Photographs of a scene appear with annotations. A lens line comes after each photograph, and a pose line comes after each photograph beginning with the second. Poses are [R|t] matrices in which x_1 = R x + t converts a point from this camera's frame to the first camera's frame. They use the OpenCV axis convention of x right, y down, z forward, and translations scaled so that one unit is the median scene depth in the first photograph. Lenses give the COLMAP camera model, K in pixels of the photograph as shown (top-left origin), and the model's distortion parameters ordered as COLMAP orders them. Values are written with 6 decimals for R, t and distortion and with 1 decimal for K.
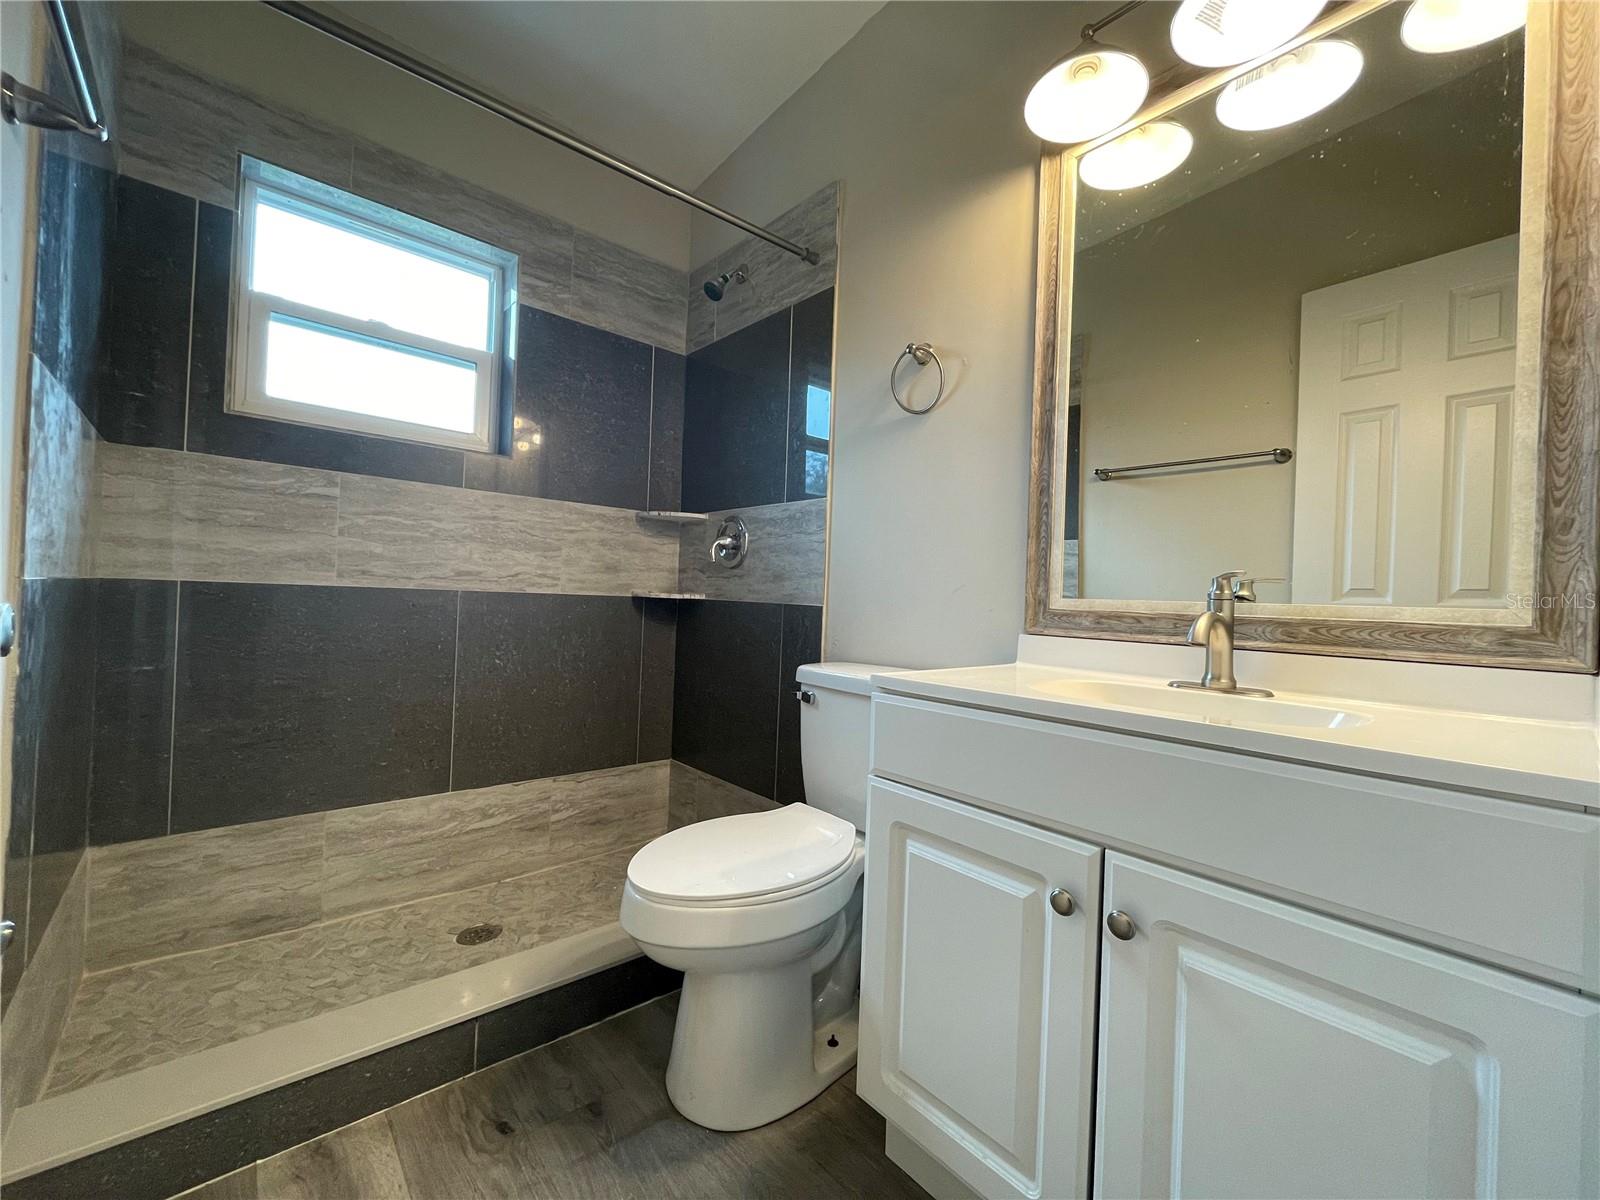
lens RADIAL K [[647.7, 0, 802.2], [0, 647.7, 596.0], [0, 0, 1]] dist [-0.003488, -0.000059]
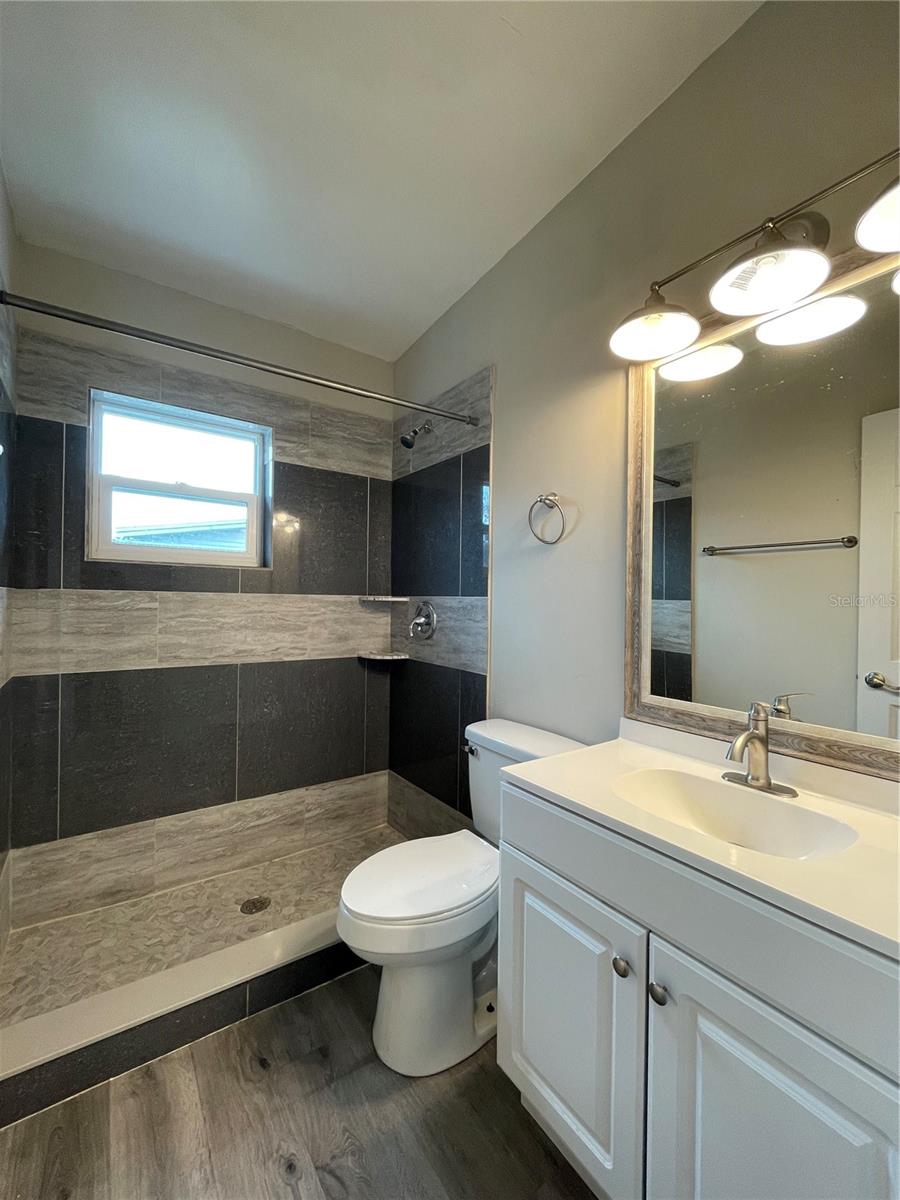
lens RADIAL K [[485.8, 0, 455.4], [0, 485.8, 598.5], [0, 0, 1]] dist [-0.003488, -0.000059]
pose [[0.994521, -0.024336, -0.101662, 0.081057], [0.024647, 0.999695, 0.001810, -0.165340], [0.101587, -0.004305, 0.994817, -0.043858]]
